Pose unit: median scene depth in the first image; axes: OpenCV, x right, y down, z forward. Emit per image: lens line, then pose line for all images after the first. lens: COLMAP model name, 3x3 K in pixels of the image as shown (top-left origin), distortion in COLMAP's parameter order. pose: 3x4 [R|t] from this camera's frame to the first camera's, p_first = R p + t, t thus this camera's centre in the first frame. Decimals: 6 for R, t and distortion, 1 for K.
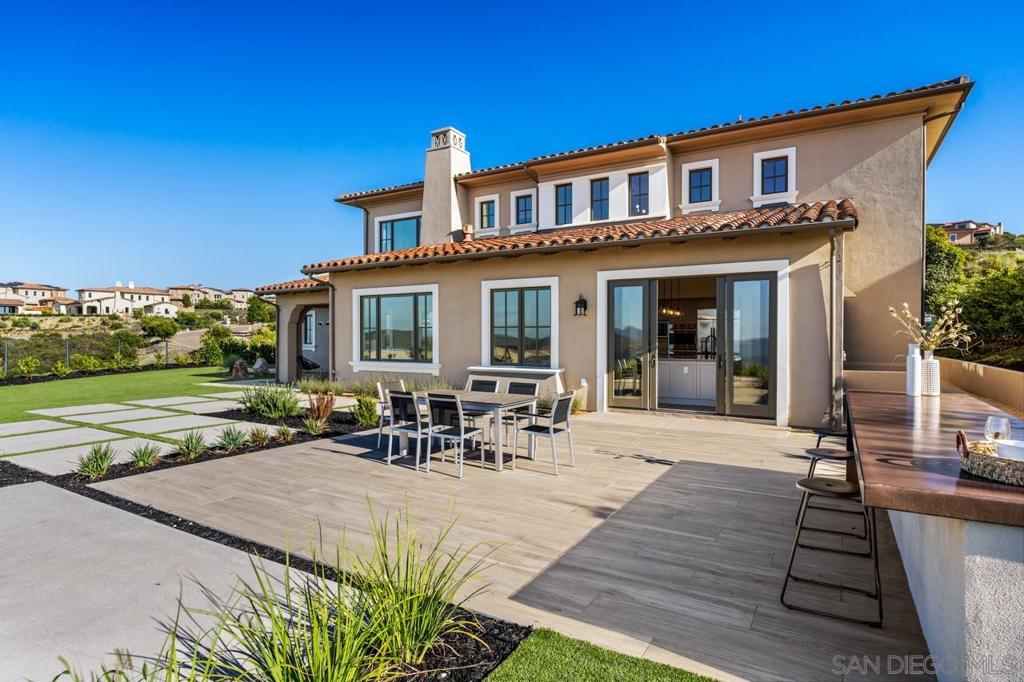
lens RADIAL K [[552.9, 0, 512.3], [0, 552.9, 337.6], [0, 0, 1]] dist [0.002023, 0.000292]
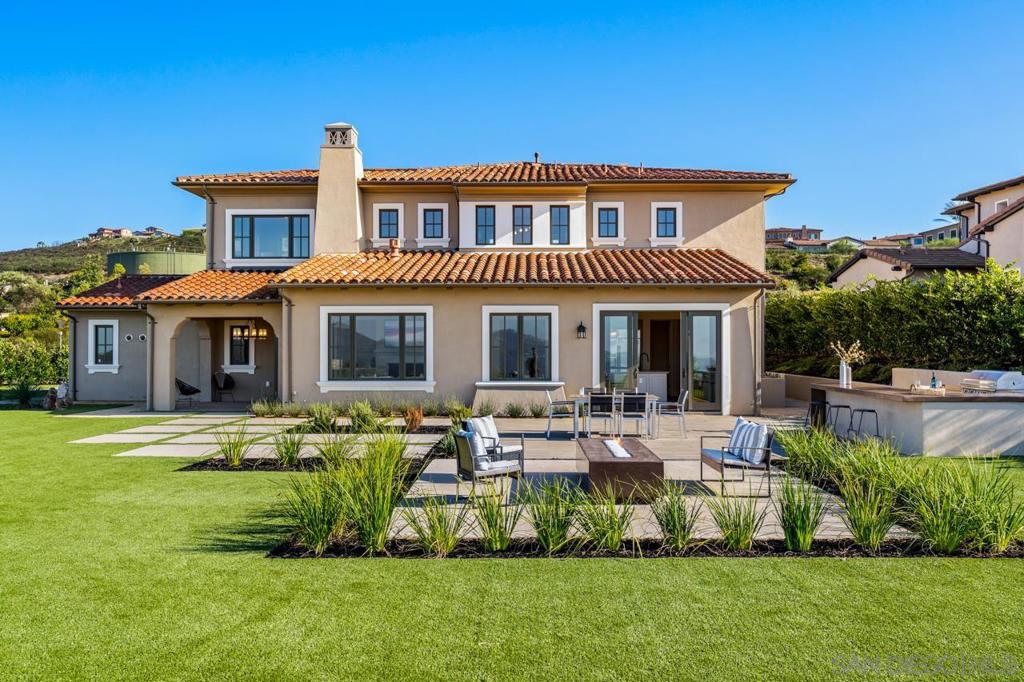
lens RADIAL K [[830.5, 0, 512.5], [0, 830.5, 341.9], [0, 0, 1]] dist [-0.007604, -0.000965]
pose [[0.863538, 0.000154, 0.504284, -0.765353], [0.002988, 0.999981, -0.005422, -0.018166], [-0.504275, 0.006189, 0.863521, -0.427986]]
